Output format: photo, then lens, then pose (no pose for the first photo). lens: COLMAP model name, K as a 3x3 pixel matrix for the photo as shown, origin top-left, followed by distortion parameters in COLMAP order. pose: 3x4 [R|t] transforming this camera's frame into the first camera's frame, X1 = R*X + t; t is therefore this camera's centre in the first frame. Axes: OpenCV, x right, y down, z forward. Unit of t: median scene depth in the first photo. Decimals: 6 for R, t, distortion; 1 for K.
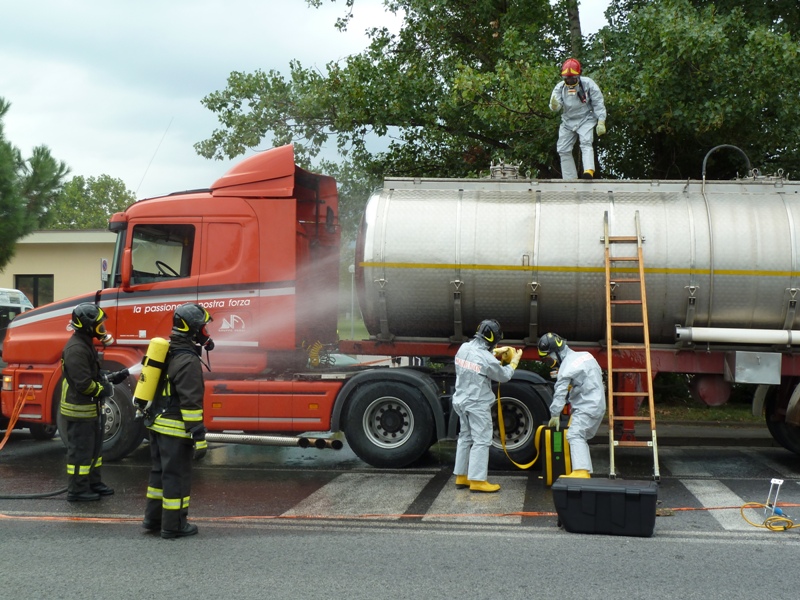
lens RADIAL K [[987.5, 0, 400.0], [0, 987.5, 300.0], [0, 0, 1]] dist [-0.007441, -0.015066]
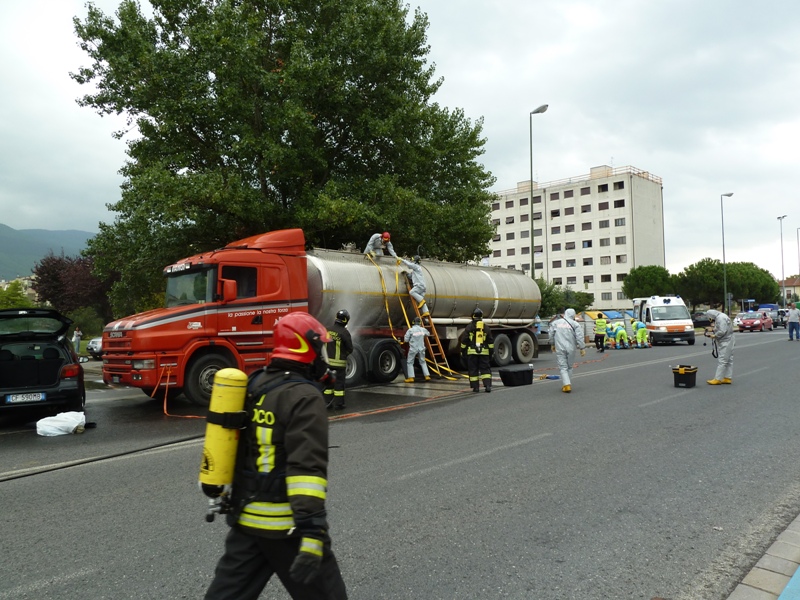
lens RADIAL K [[600.4, 0, 400.0], [0, 600.4, 300.0], [0, 0, 1]] dist [-0.034217, 0.004851]
pose [[0.611173, 0.004376, 0.791485, -0.928399], [0.011878, 0.999821, -0.014700, 0.002254], [-0.791408, 0.018385, 0.611012, 0.122933]]
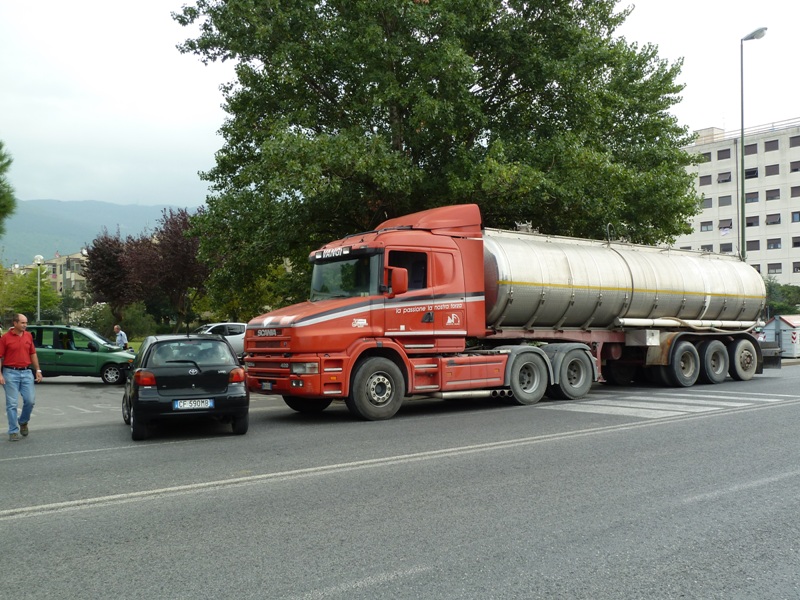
lens RADIAL K [[819.1, 0, 400.0], [0, 819.1, 300.0], [0, 0, 1]] dist [-0.021095, -0.004589]
pose [[0.716811, 0.004663, 0.697252, -1.100954], [0.000983, 0.999970, -0.007698, 0.003219], [-0.697267, 0.006203, 0.716785, 0.155268]]
